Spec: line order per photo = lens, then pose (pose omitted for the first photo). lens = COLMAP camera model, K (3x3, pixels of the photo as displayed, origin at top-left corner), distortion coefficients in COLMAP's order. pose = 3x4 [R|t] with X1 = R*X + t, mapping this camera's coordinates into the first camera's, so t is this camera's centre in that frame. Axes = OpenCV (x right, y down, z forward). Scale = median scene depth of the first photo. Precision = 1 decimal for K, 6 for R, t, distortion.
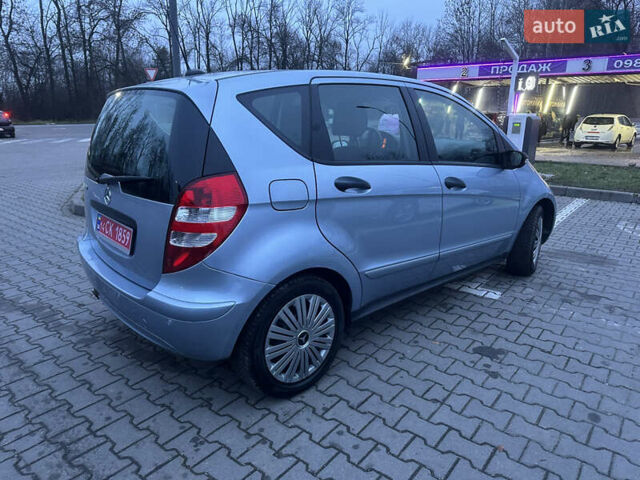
lens RADIAL K [[453.0, 0, 326.3], [0, 453.0, 240.1], [0, 0, 1]] dist [0.019331, -0.022816]
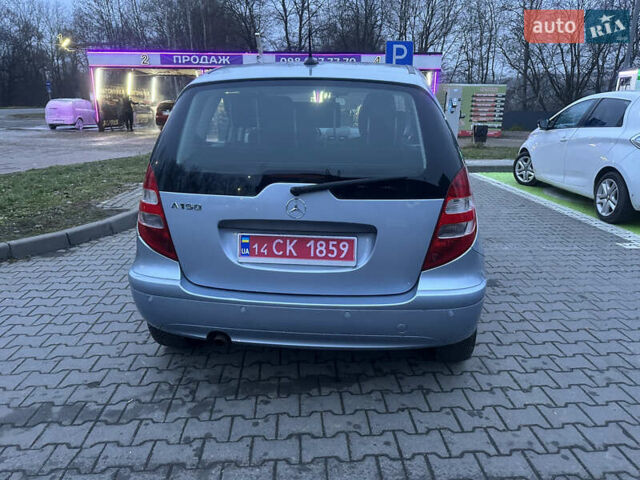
lens RADIAL K [[453.0, 0, 324.5], [0, 453.0, 240.0], [0, 0, 1]] dist [0.019331, -0.022816]
pose [[0.741883, -0.196086, 0.641218, -0.864050], [0.181341, 0.979324, 0.089669, -0.091290], [-0.645543, 0.049755, 0.762102, 0.290815]]
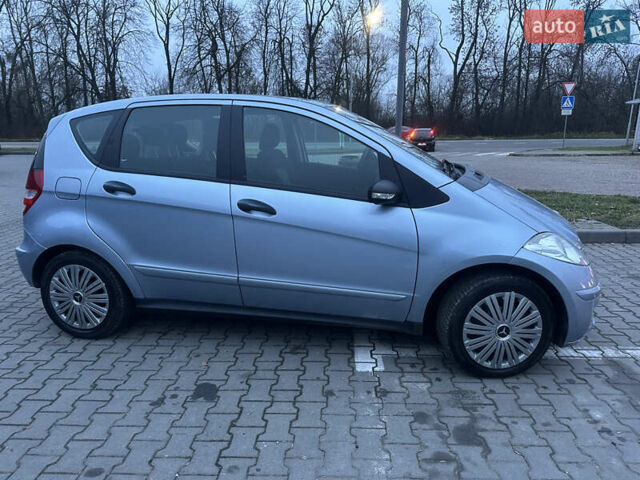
lens RADIAL K [[453.0, 0, 320.4], [0, 453.0, 241.2], [0, 0, 1]] dist [0.019331, -0.022816]
pose [[0.581507, 0.186404, -0.791898, 1.179066], [-0.211349, 0.974590, 0.074210, -0.164423], [0.785609, 0.124213, 0.606127, 0.611032]]
